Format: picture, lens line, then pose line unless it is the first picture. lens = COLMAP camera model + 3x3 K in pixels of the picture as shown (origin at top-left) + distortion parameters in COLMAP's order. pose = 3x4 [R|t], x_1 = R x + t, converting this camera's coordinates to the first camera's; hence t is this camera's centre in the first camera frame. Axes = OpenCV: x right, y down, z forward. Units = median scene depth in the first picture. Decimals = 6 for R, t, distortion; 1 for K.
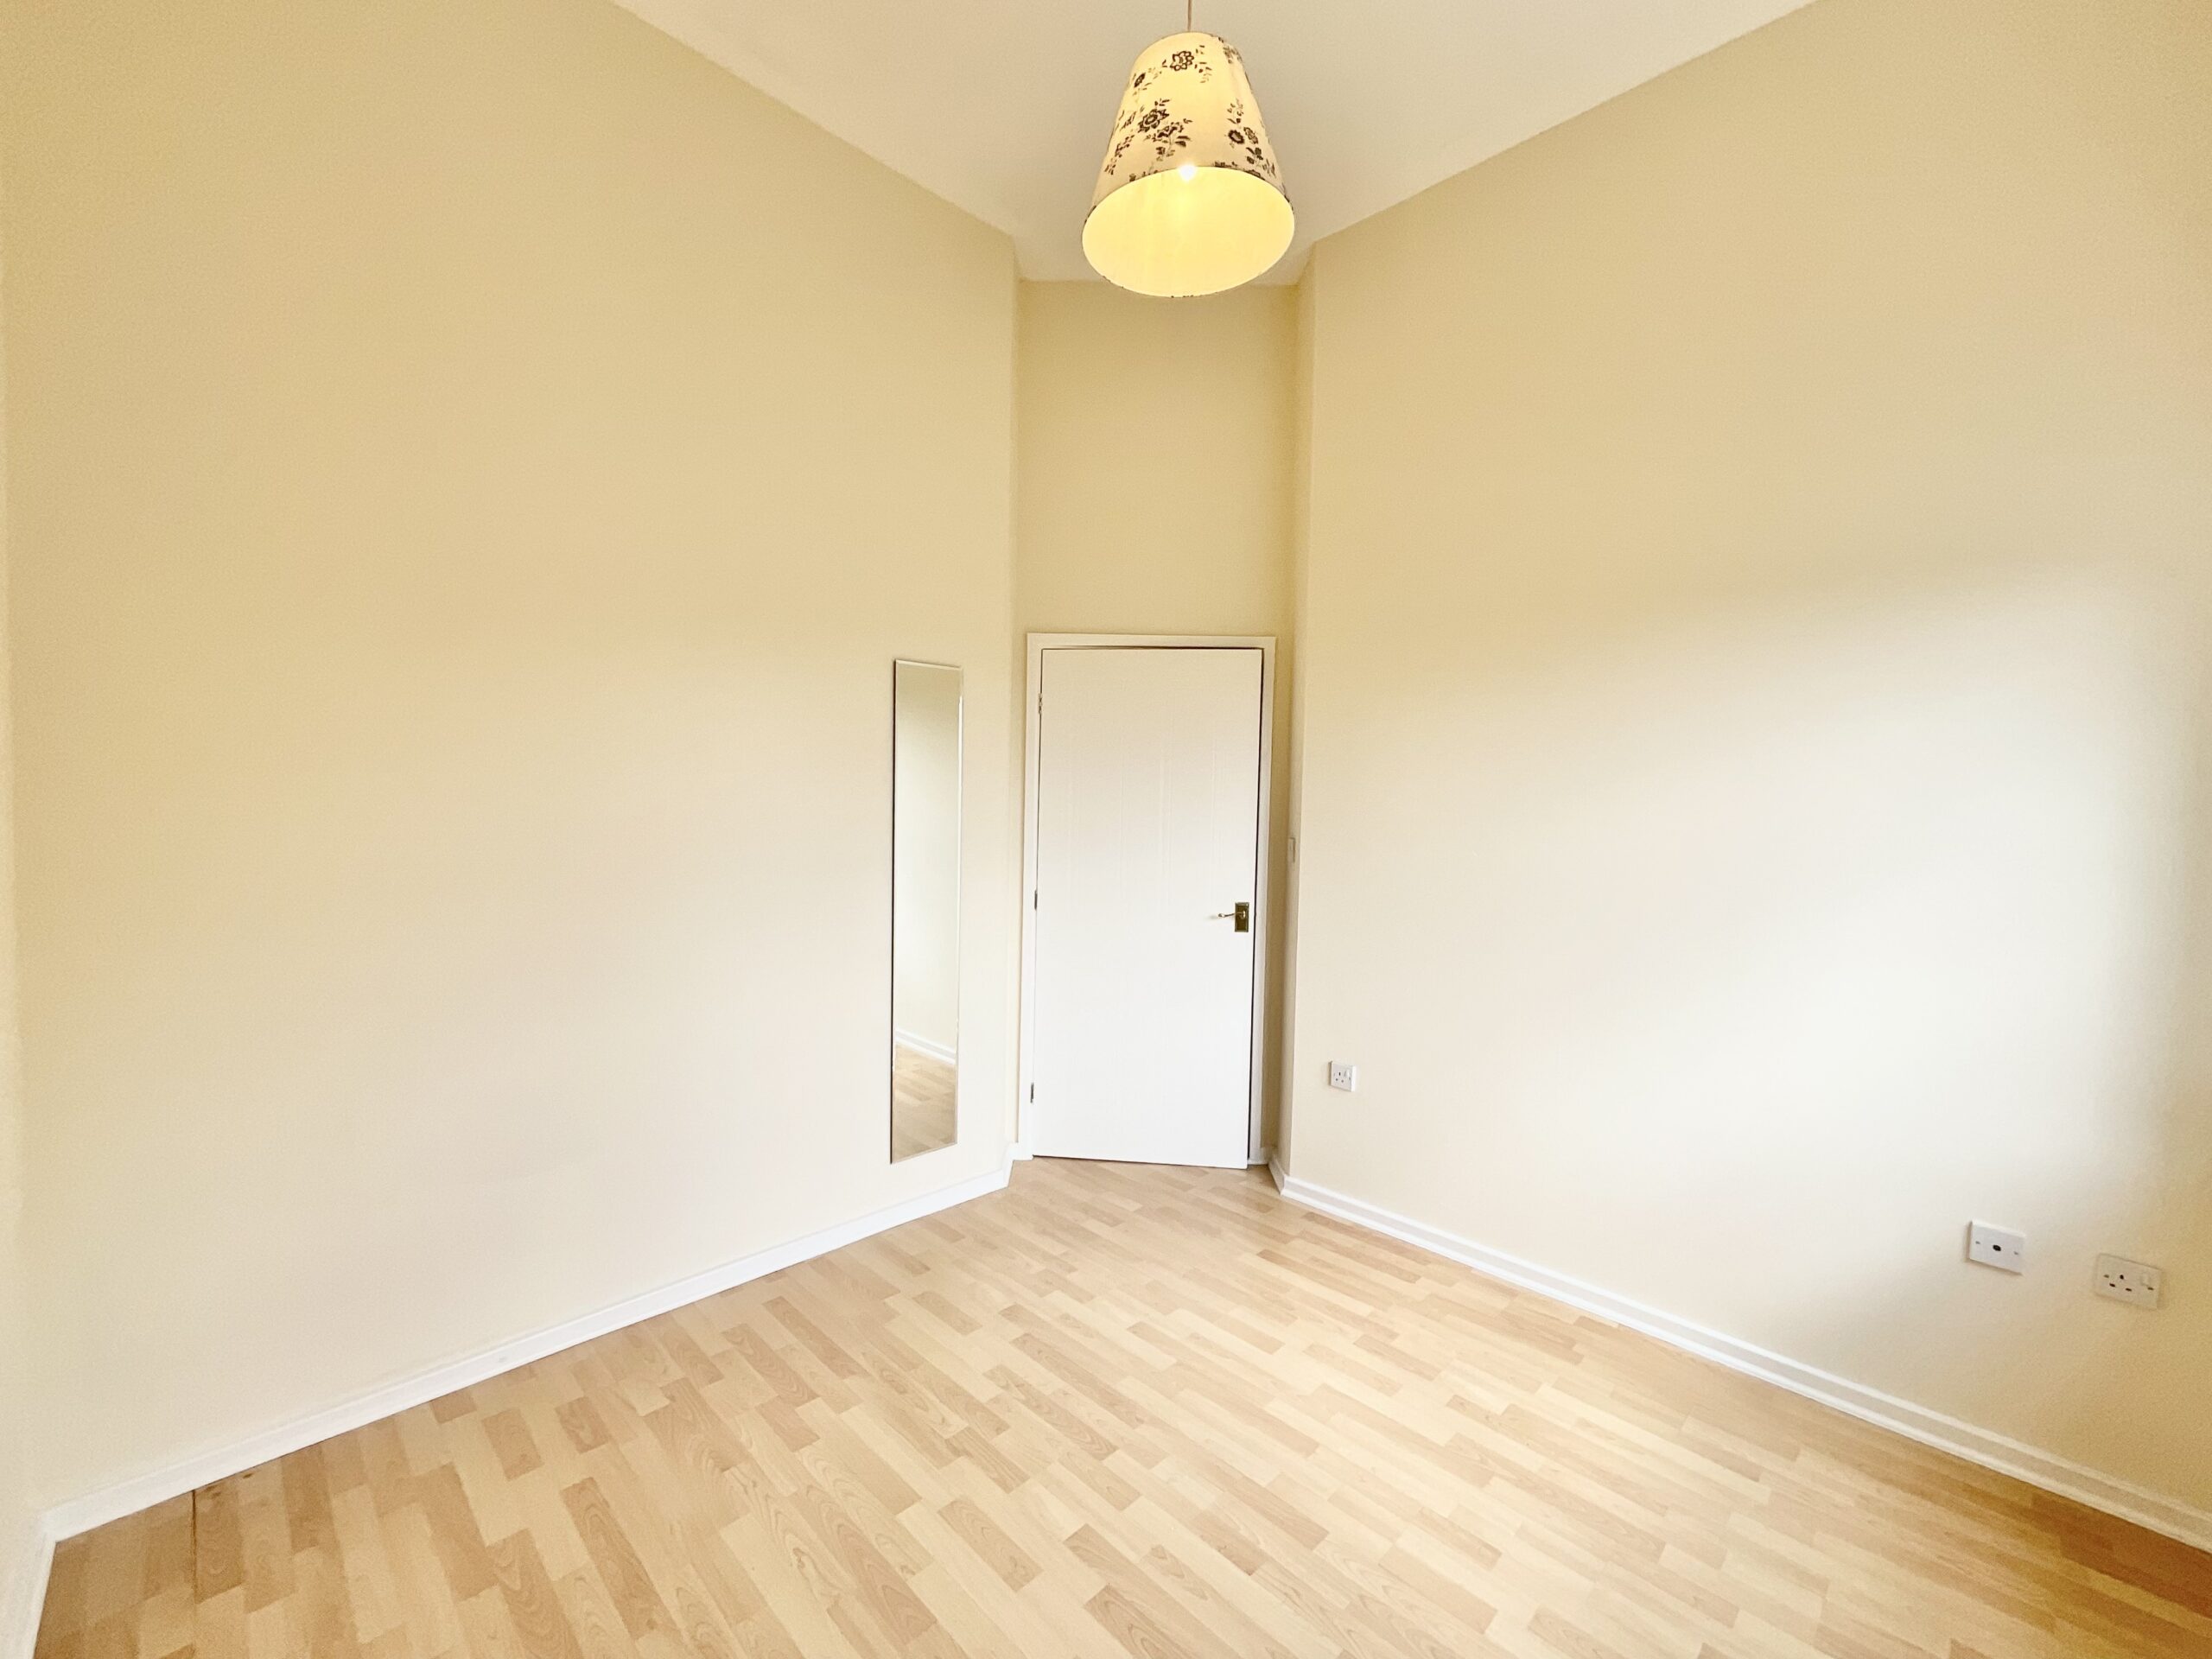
lens RADIAL K [[892.5, 0, 1106.0], [0, 892.5, 829.5], [0, 0, 1]] dist [-0.004423, -0.000341]
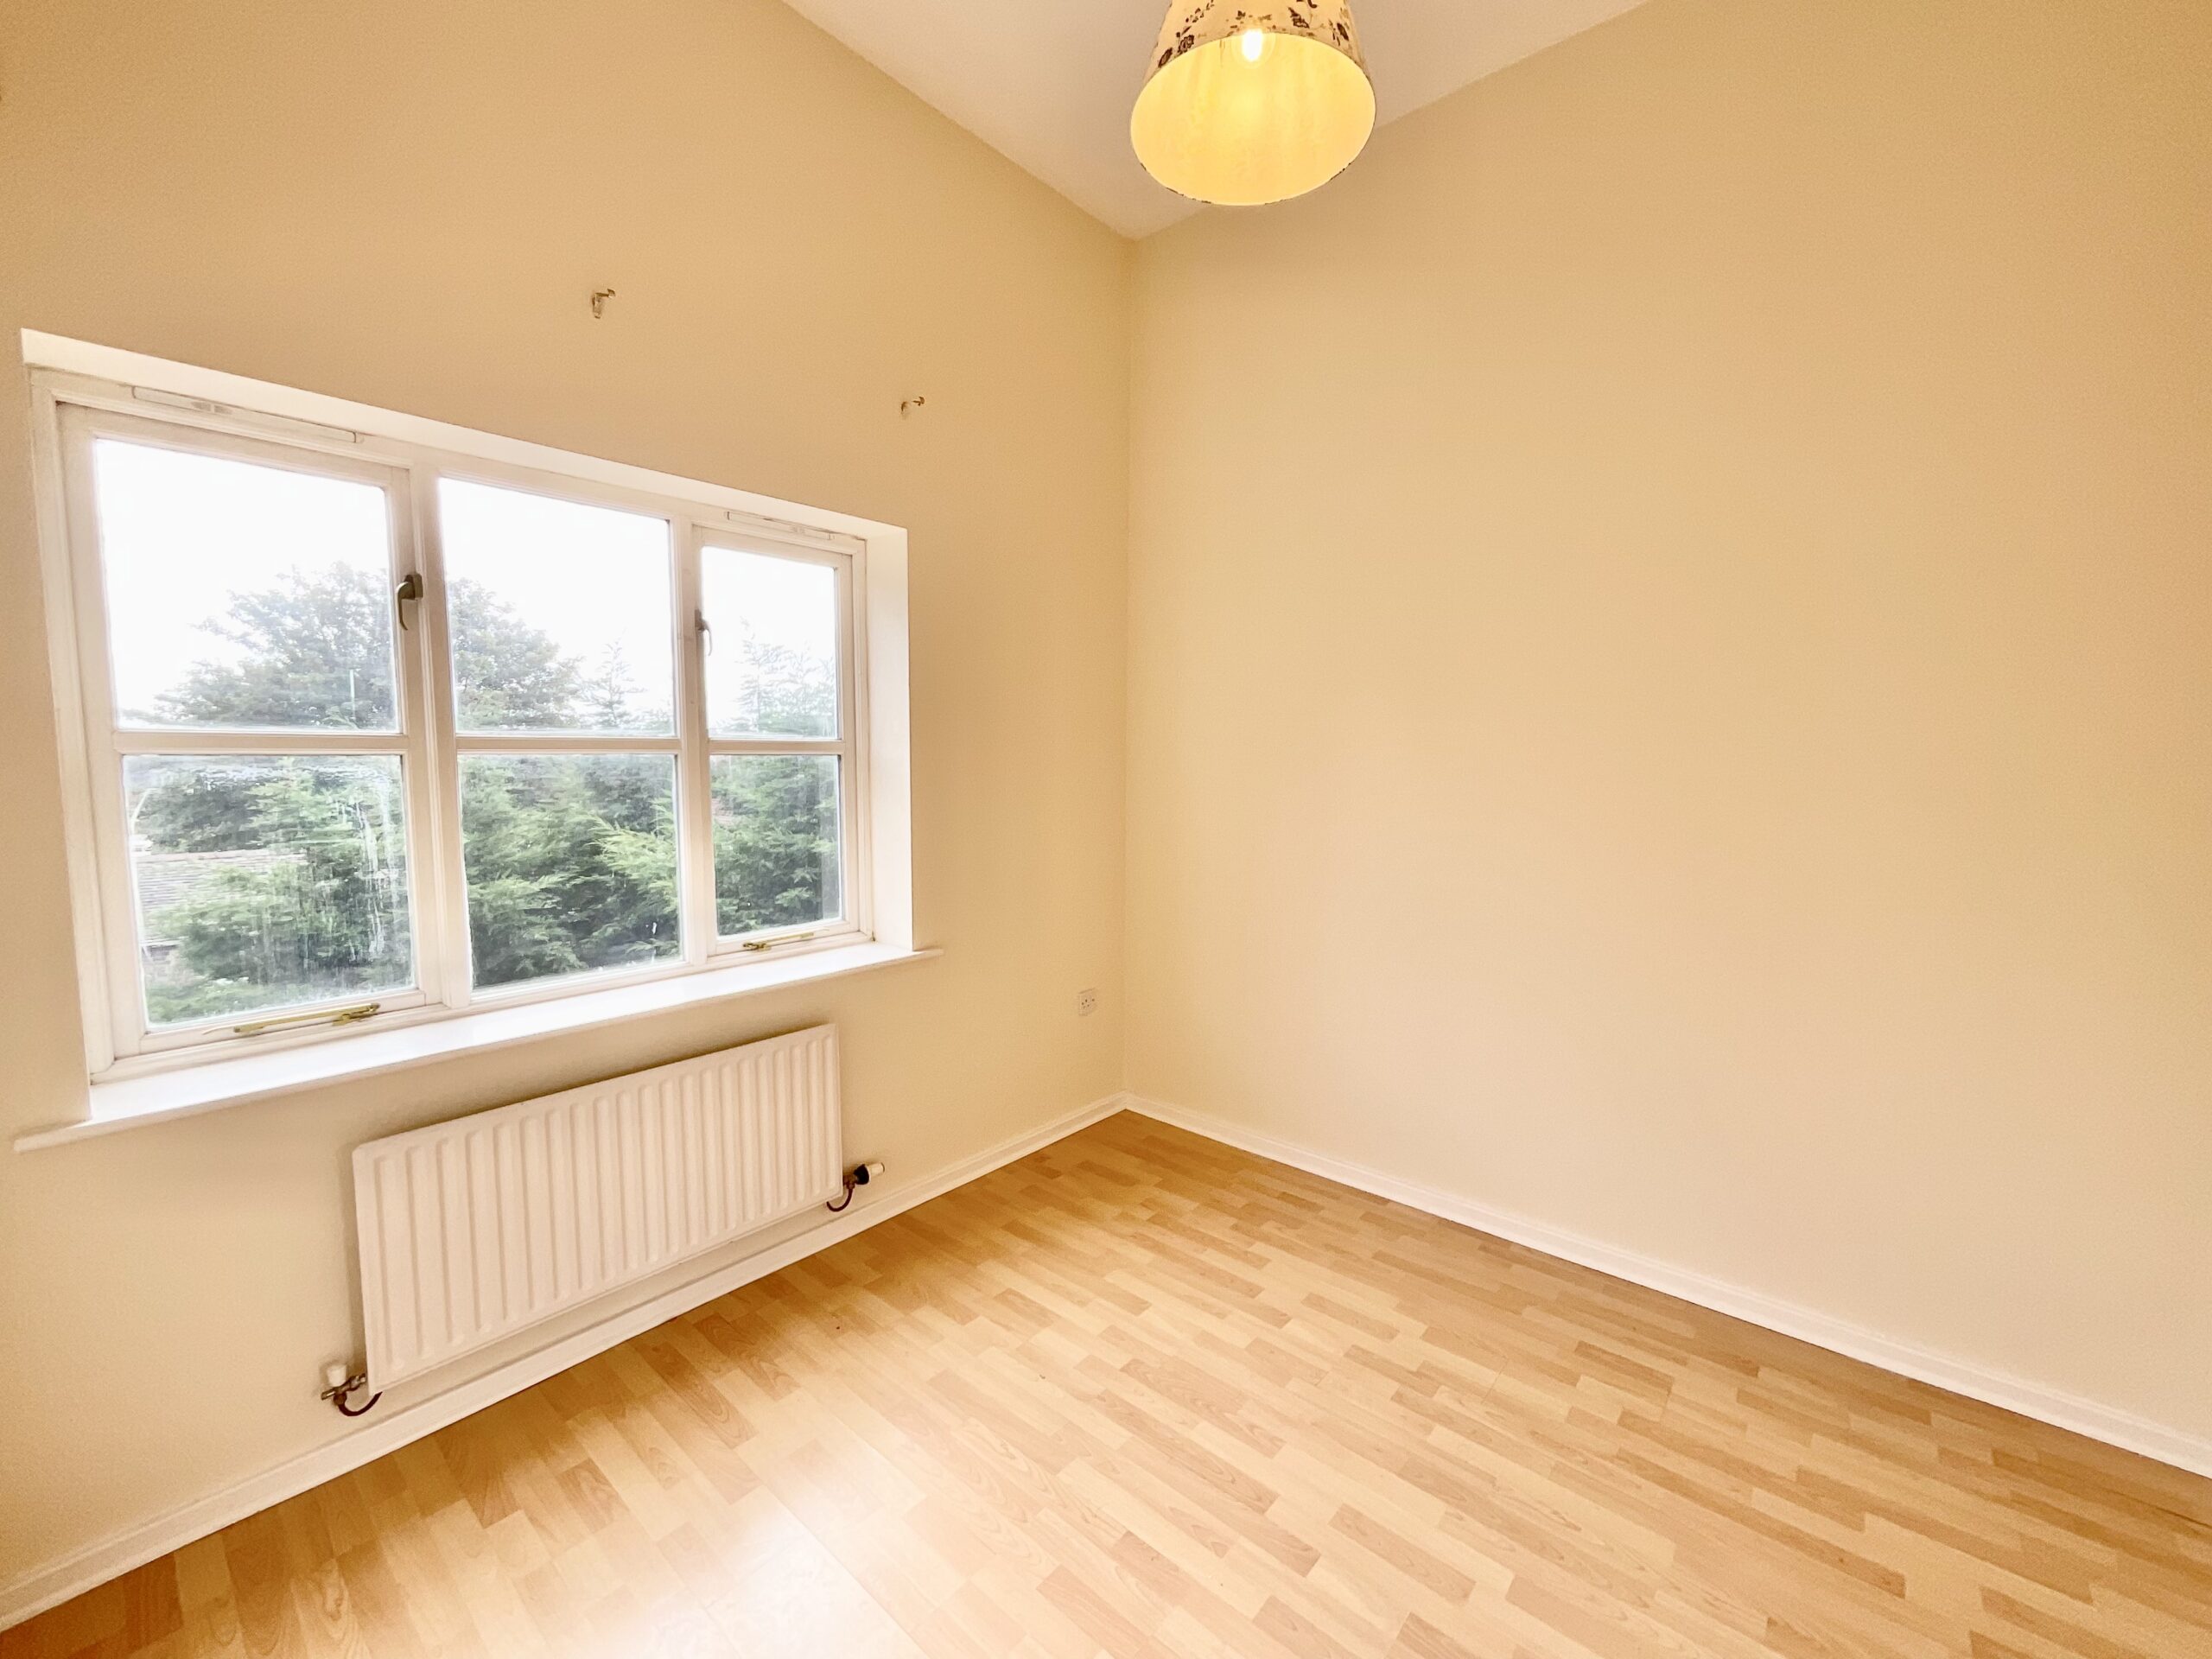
lens RADIAL K [[892.5, 0, 1106.0], [0, 892.5, 829.5], [0, 0, 1]] dist [-0.004423, -0.000341]
pose [[-0.997418, -0.017516, -0.069649, 0.263774], [-0.026165, 0.991776, 0.125279, -0.081614], [0.066882, 0.126778, -0.989674, 1.844450]]
